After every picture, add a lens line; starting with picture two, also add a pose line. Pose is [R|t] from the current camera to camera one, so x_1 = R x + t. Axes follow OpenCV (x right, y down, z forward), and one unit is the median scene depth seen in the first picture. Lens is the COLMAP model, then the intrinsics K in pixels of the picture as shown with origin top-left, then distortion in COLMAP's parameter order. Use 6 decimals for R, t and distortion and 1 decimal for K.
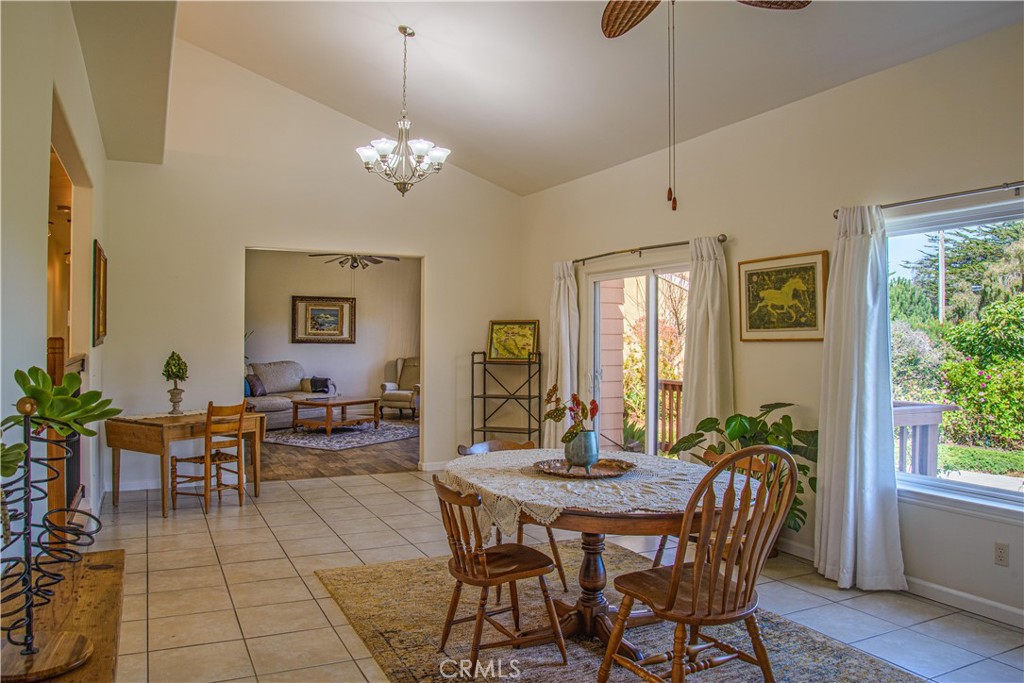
lens RADIAL K [[735.3, 0, 515.5], [0, 735.3, 339.0], [0, 0, 1]] dist [-0.087908, 0.020534]
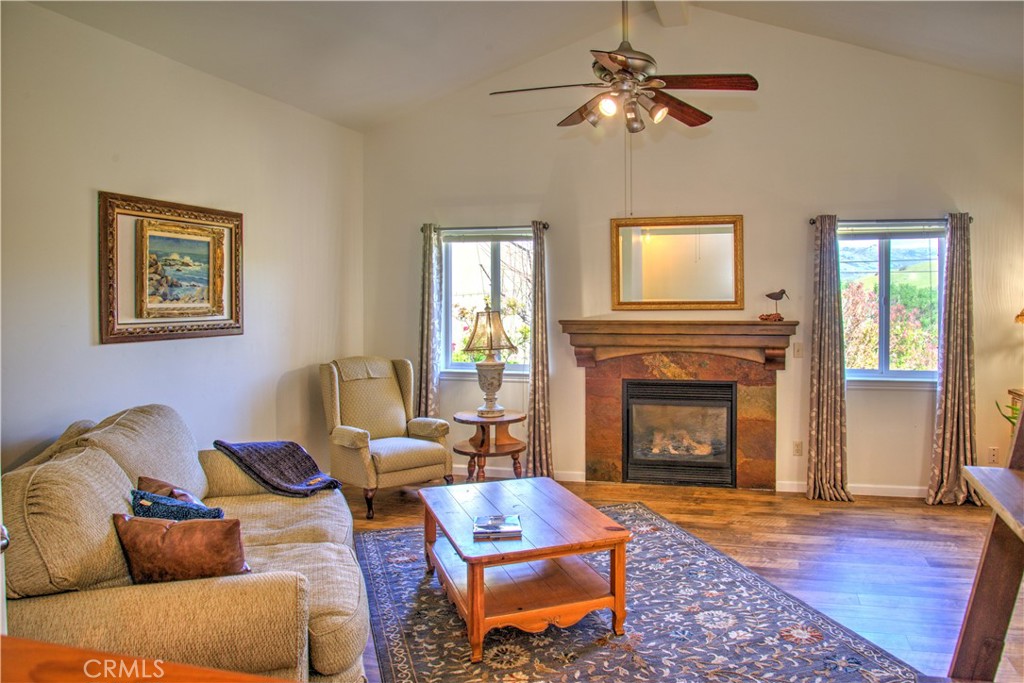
lens RADIAL K [[708.0, 0, 591.1], [0, 708.0, 317.1], [0, 0, 1]] dist [-0.076335, 0.002216]
pose [[0.647536, -0.031703, 0.761375, -0.390099], [0.011550, 0.999428, 0.031793, -0.012326], [-0.761948, -0.011793, 0.647531, 0.650441]]
